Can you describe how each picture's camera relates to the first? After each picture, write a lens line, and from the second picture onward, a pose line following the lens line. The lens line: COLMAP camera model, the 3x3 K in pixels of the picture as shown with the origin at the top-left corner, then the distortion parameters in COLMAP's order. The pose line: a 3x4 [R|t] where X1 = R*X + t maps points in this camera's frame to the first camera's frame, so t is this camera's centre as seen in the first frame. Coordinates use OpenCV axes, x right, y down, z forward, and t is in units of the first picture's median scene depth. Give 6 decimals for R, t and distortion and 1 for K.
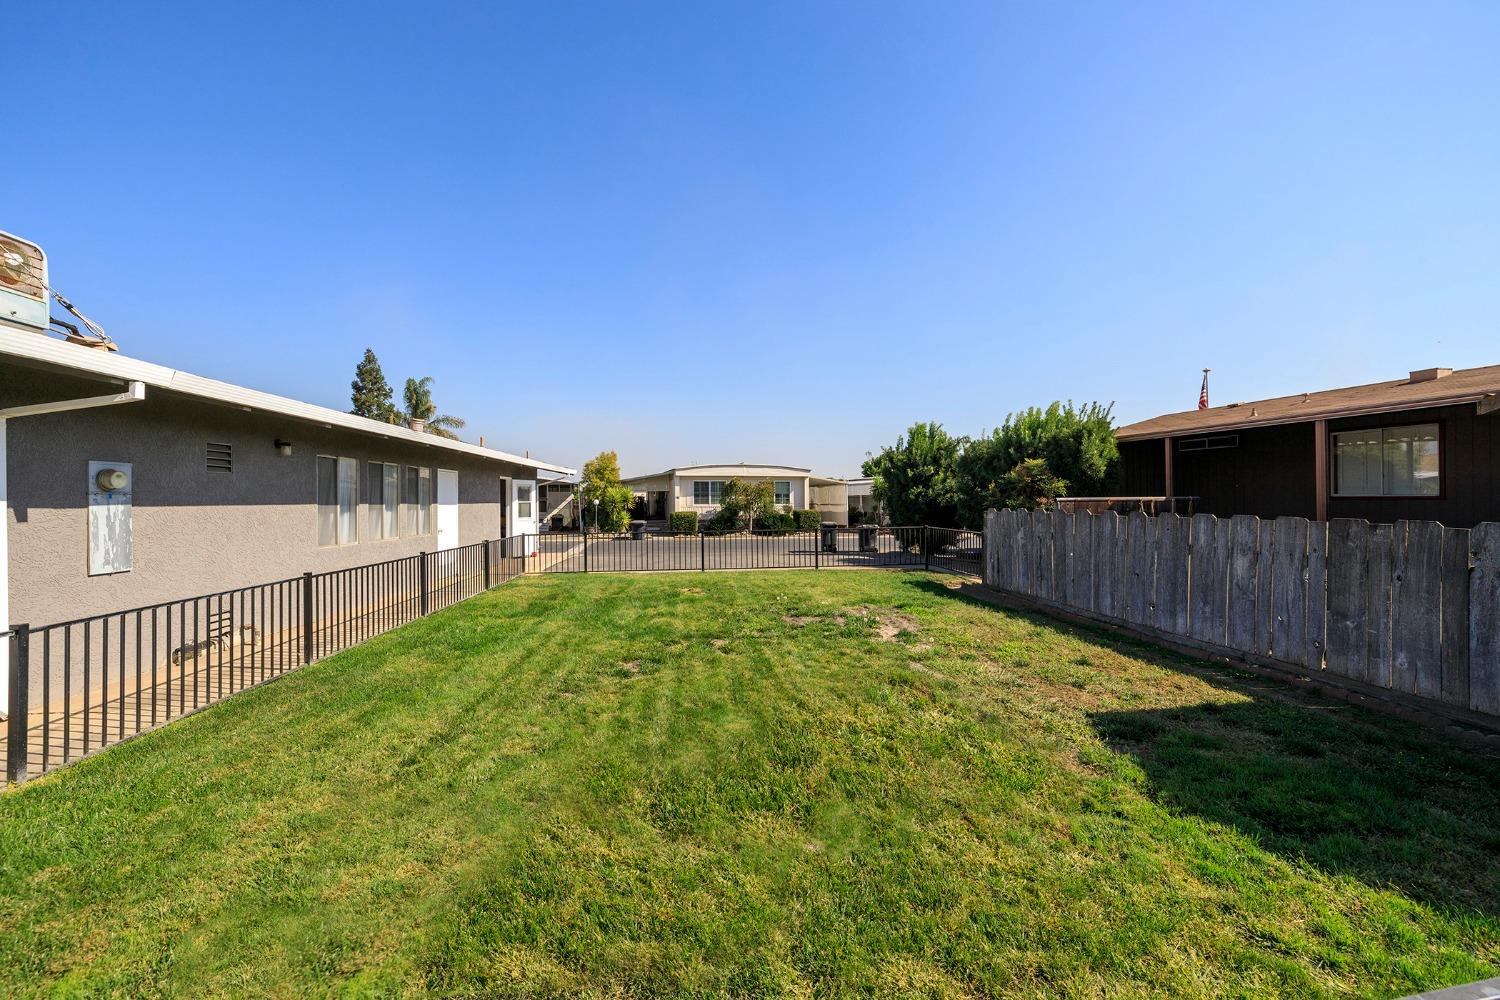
lens RADIAL K [[653.0, 0, 752.5], [0, 653.0, 497.2], [0, 0, 1]] dist [-0.000297, -0.000037]
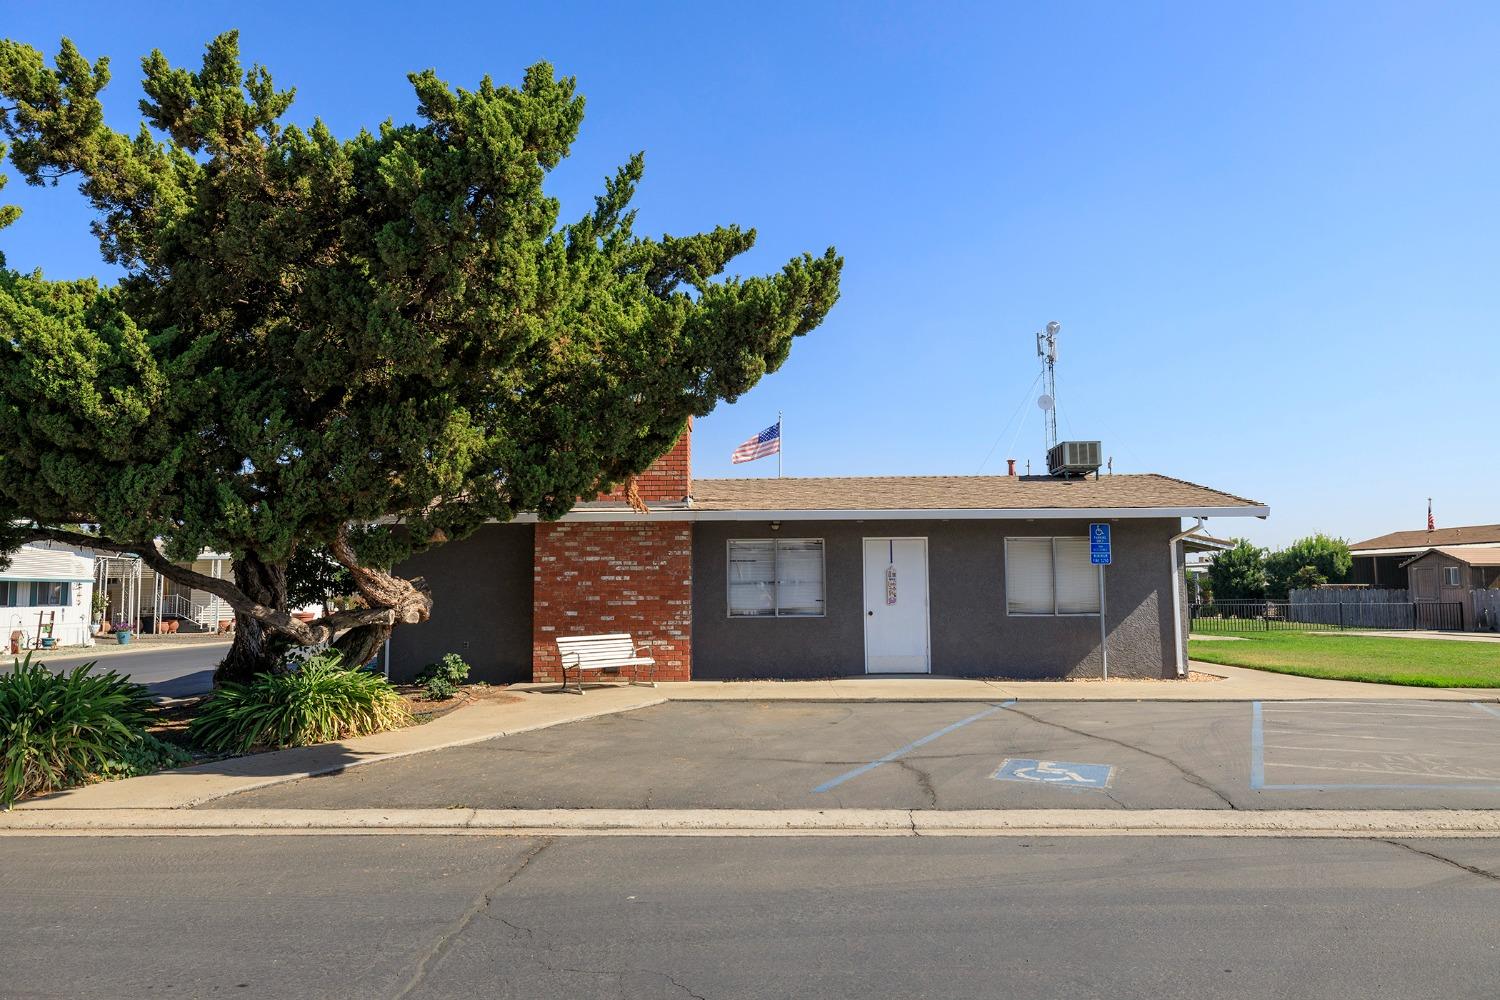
lens RADIAL K [[979.0, 0, 747.8], [0, 979.0, 499.3], [0, 0, 1]] dist [0.004282, 0.000942]
pose [[0.992889, -0.008617, -0.118730, -0.879927], [-0.002236, 0.995851, -0.090975, 0.017148], [0.119021, 0.090593, 0.988750, -2.095310]]
